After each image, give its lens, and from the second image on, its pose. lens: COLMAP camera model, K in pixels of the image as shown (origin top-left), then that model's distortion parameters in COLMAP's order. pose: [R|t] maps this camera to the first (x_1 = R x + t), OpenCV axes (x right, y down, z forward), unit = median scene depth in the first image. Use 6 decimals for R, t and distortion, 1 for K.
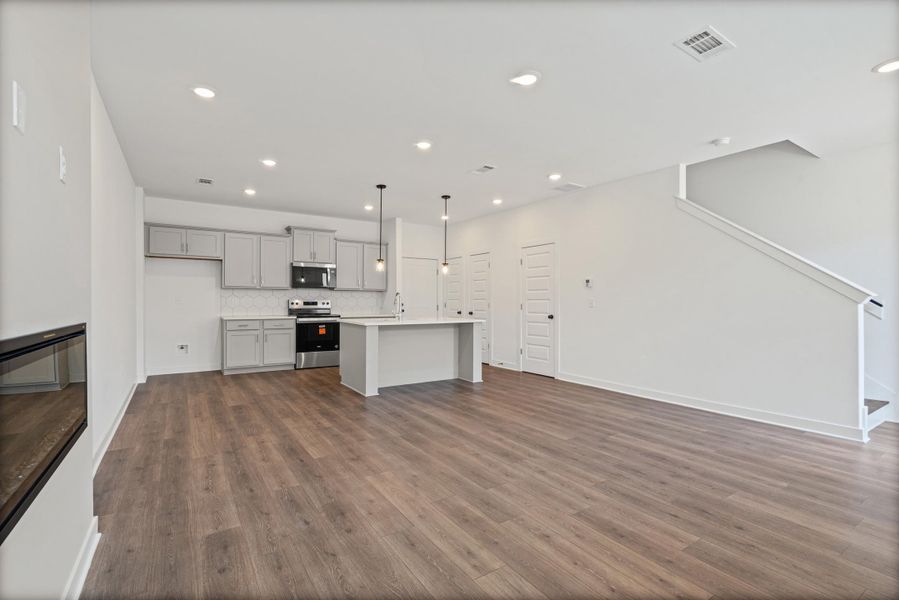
lens RADIAL K [[411.9, 0, 440.7], [0, 411.9, 305.3], [0, 0, 1]] dist [-0.000548, 0.000024]
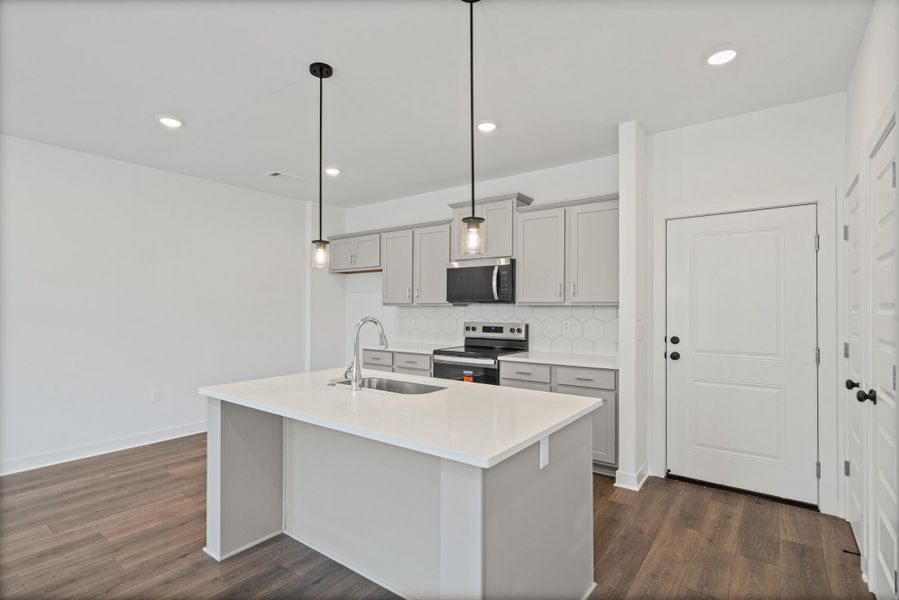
lens RADIAL K [[439.2, 0, 442.8], [0, 439.2, 308.1], [0, 0, 1]] dist [-0.001313, 0.000081]
pose [[0.340280, -0.001907, -0.940322, 0.284651], [-0.009236, 0.999943, -0.005370, -0.035905], [0.940279, 0.010512, 0.340243, 0.846066]]
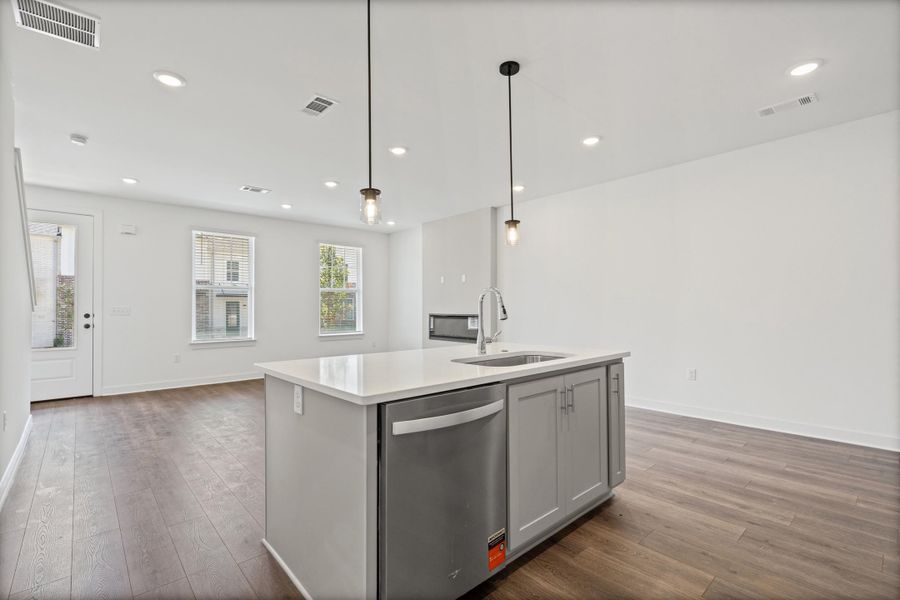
lens RADIAL K [[412.4, 0, 441.2], [0, 412.4, 305.3], [0, 0, 1]] dist [-0.000548, 0.000024]
pose [[-0.988636, 0.000781, -0.150328, 0.004364], [0.000456, 0.999997, 0.002200, -0.013668], [0.150330, 0.002107, -0.988634, 1.276799]]
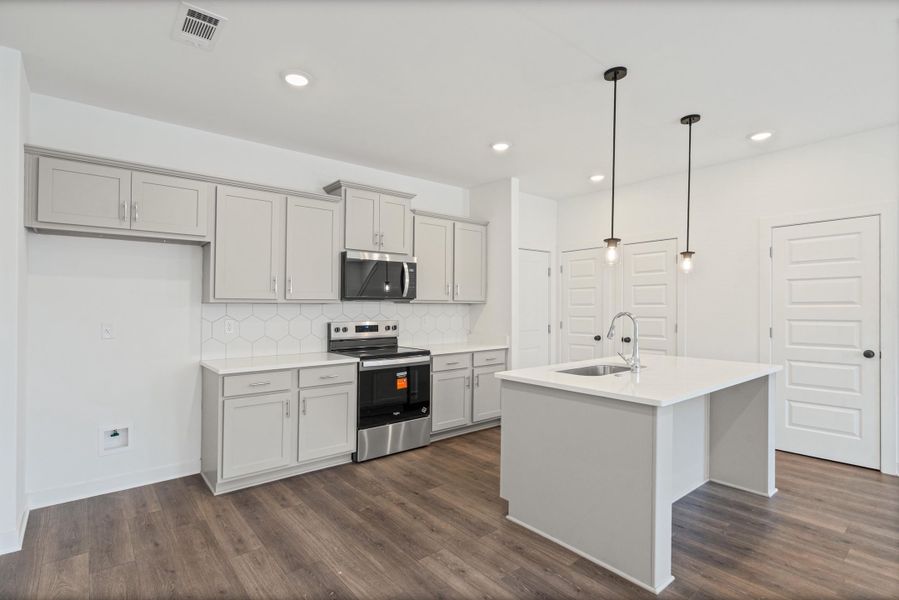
lens RADIAL K [[448.5, 0, 445.5], [0, 448.5, 300.3], [0, 0, 1]] dist [0.001176, 0.000172]
pose [[0.993438, -0.005055, 0.114264, -0.329346], [0.007791, 0.999693, -0.023510, -0.031525], [-0.114110, 0.024246, 0.993172, 0.473893]]
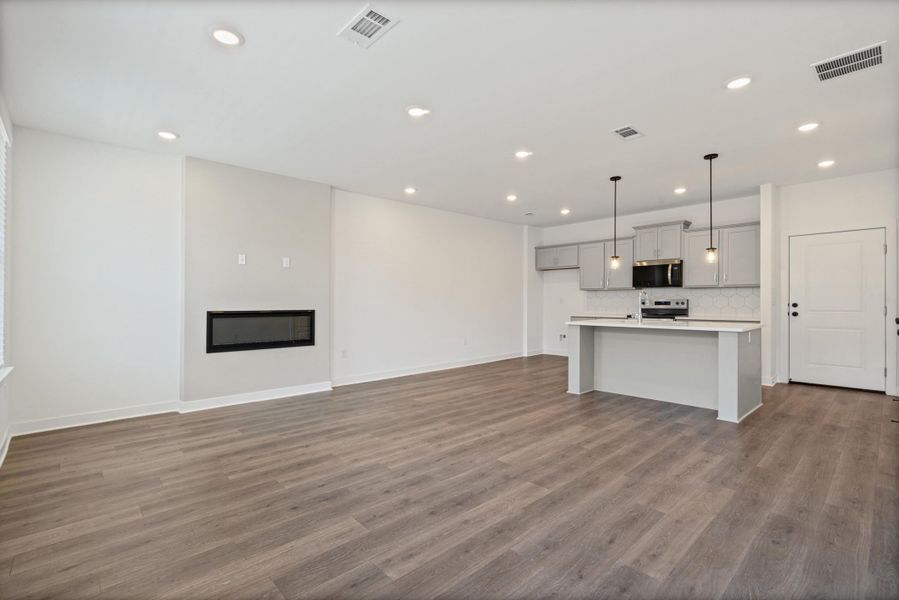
lens RADIAL K [[411.9, 0, 440.7], [0, 411.9, 305.3], [0, 0, 1]] dist [-0.000548, 0.000024]
pose [[0.167631, 0.007254, -0.985823, 0.621623], [-0.004622, 0.999968, 0.006572, -0.004221], [0.985839, 0.003455, 0.167659, 0.397143]]
